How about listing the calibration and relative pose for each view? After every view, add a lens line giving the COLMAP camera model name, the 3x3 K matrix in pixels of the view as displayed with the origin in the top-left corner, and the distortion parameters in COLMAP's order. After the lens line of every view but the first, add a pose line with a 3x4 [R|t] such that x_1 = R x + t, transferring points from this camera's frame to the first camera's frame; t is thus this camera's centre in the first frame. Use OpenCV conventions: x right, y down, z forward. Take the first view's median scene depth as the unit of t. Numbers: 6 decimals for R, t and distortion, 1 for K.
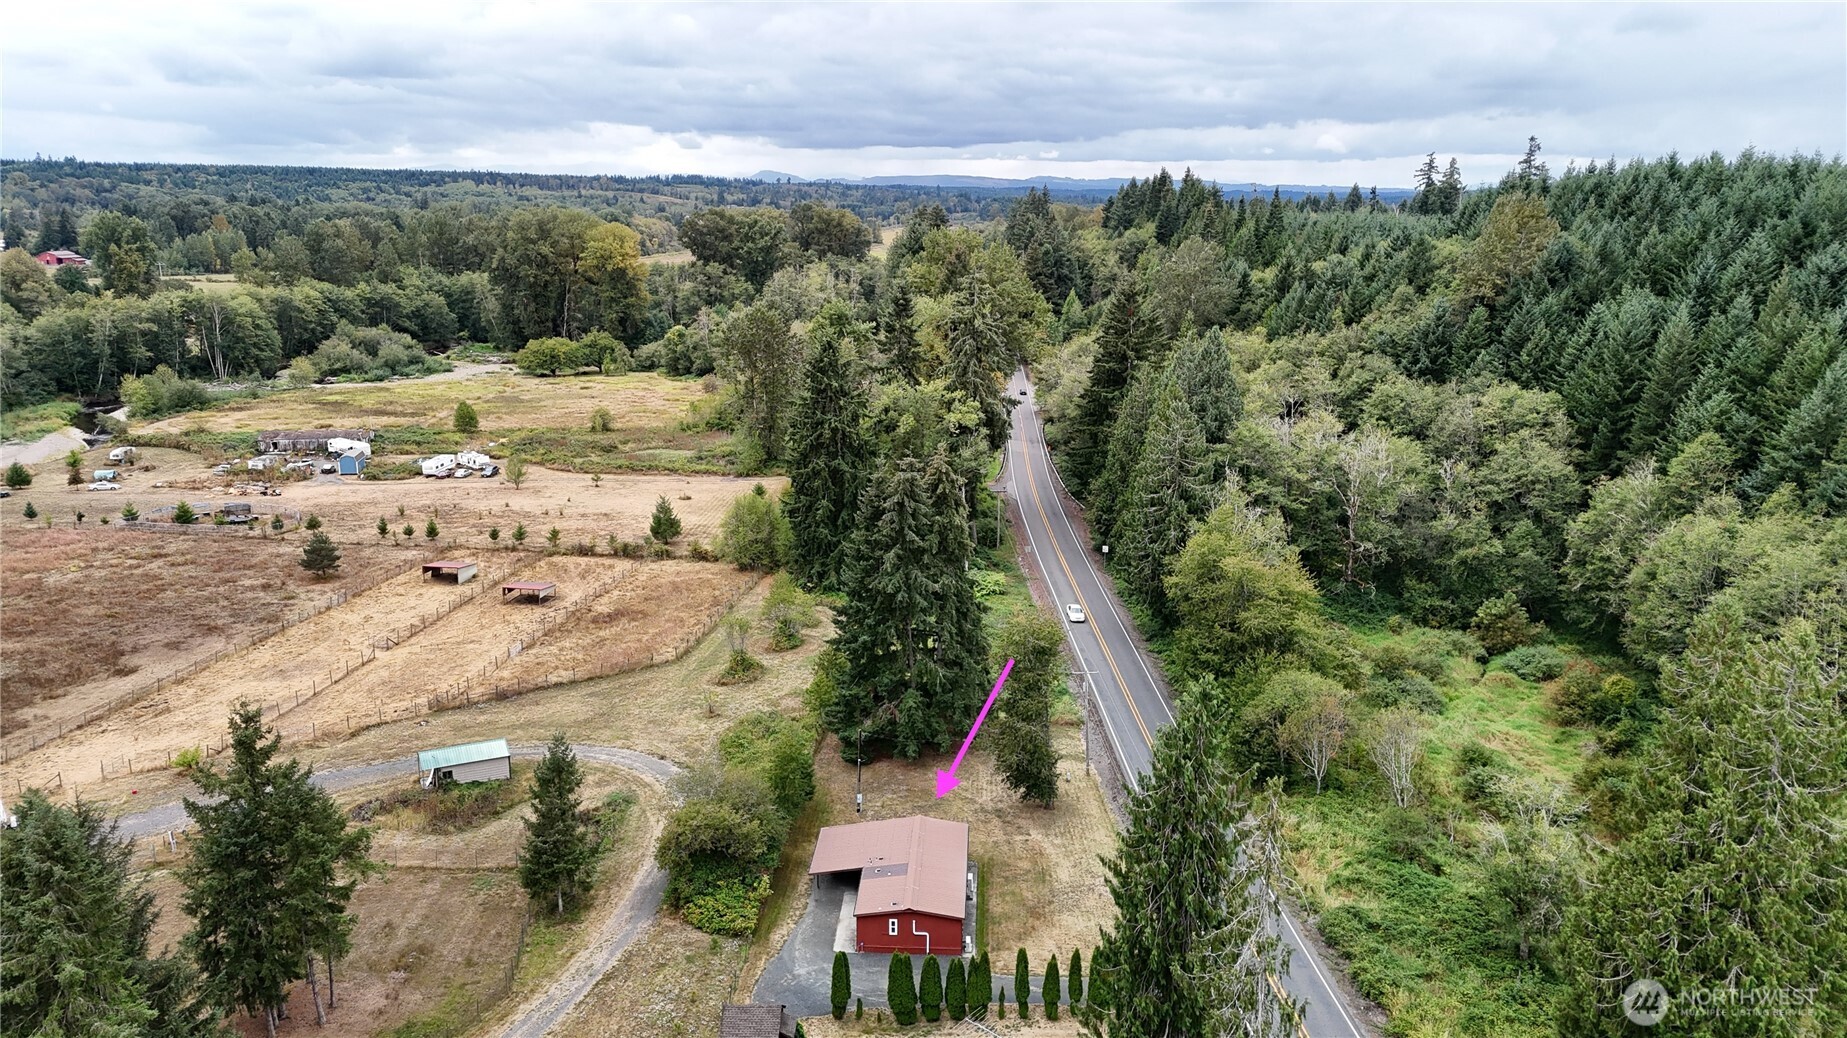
lens RADIAL K [[1357.3, 0, 921.3], [0, 1357.3, 520.4], [0, 0, 1]] dist [0.073900, -0.063275]
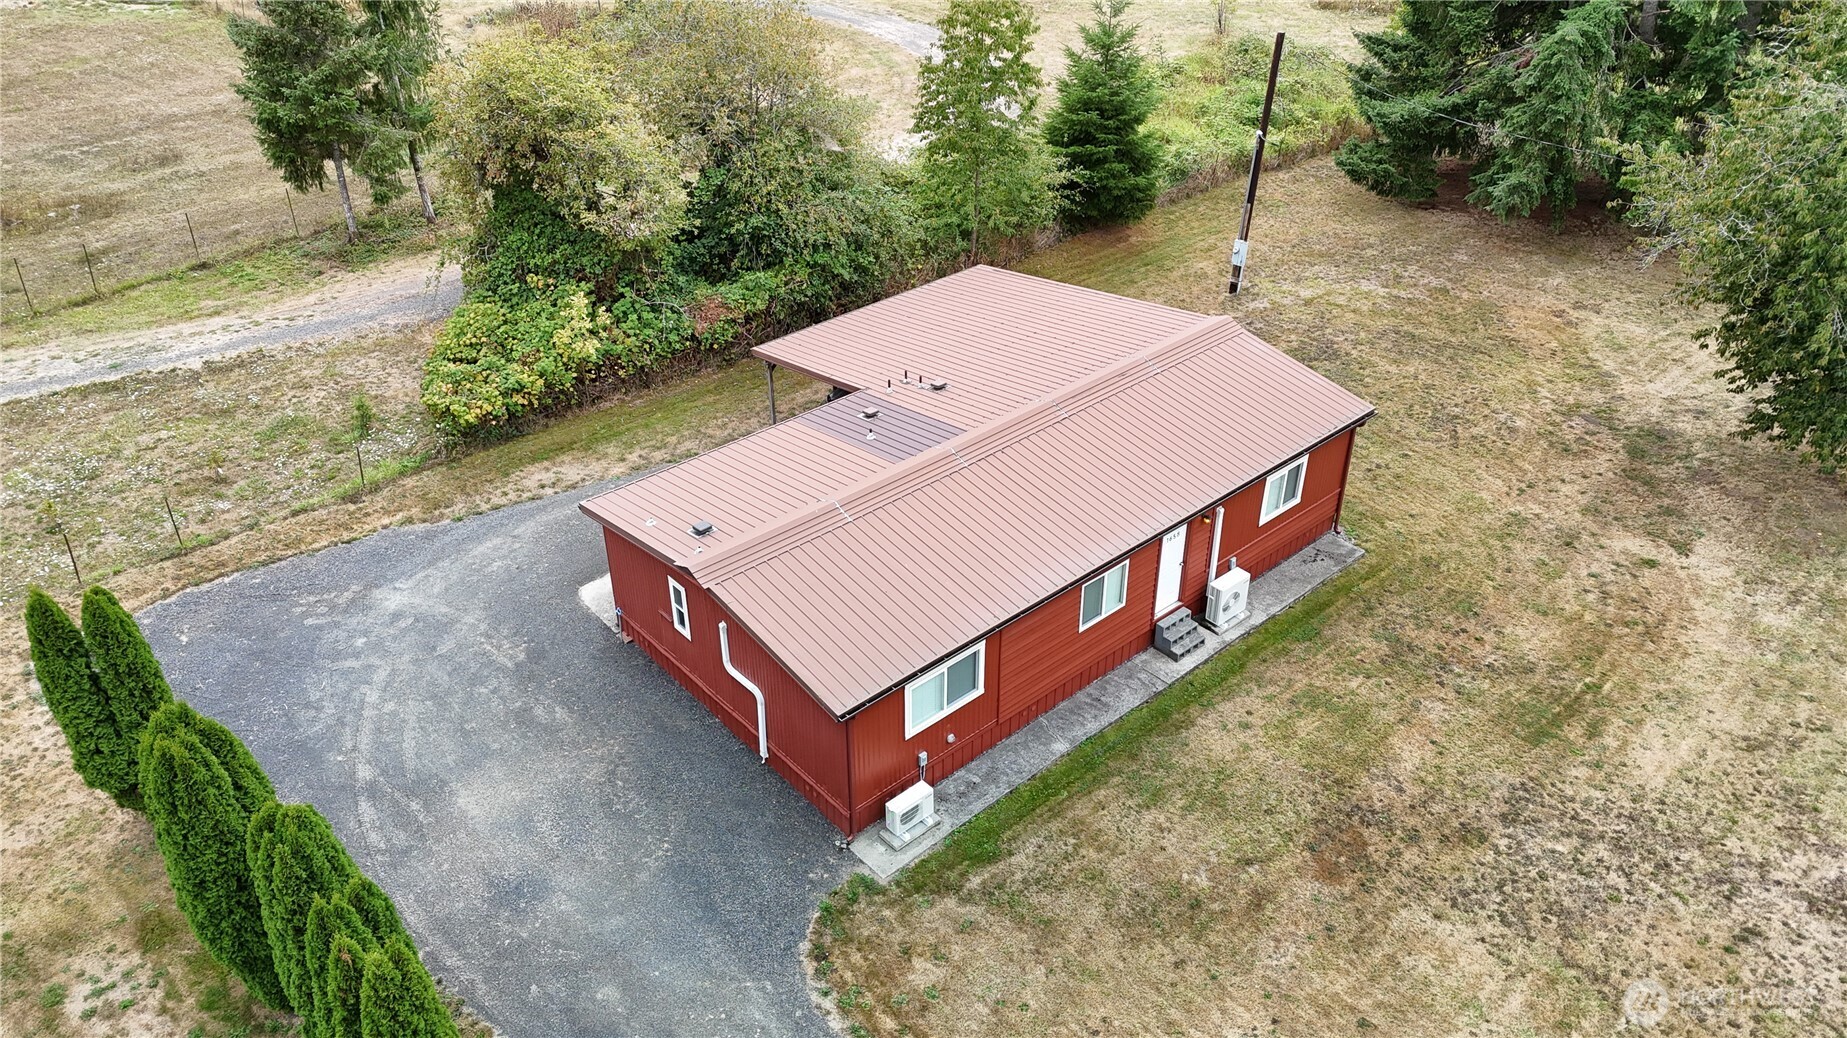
lens RADIAL K [[1357.3, 0, 934.9], [0, 1357.3, 500.8], [0, 0, 1]] dist [0.073900, -0.063275]
pose [[0.699509, 0.390364, -0.598584, 0.037505], [-0.168676, 0.904145, 0.392518, 0.040602], [0.694432, -0.173604, 0.698302, 0.203652]]
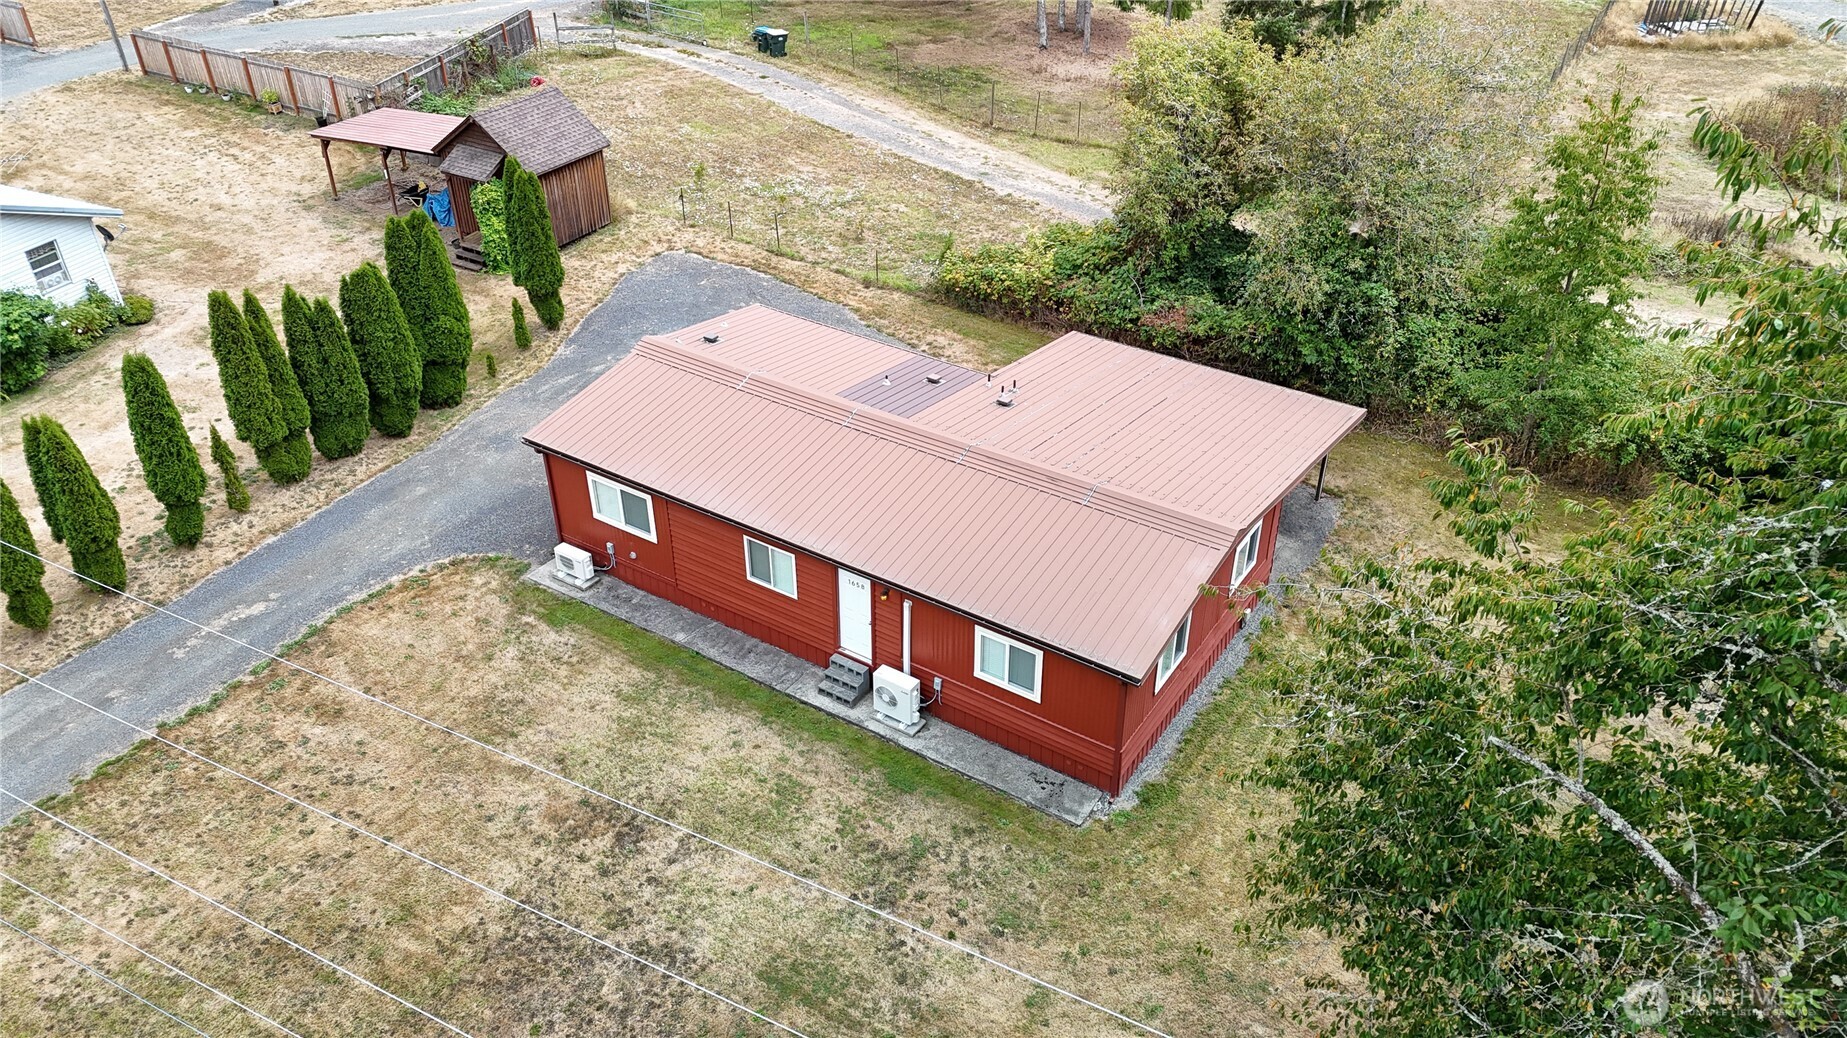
lens RADIAL K [[1357.3, 0, 929.3], [0, 1357.3, 529.0], [0, 0, 1]] dist [0.073900, -0.063275]
pose [[-0.499087, 0.483138, -0.719368, 0.049980], [-0.214279, 0.735561, 0.642678, 0.022449], [0.839641, 0.474897, -0.263582, 0.273390]]
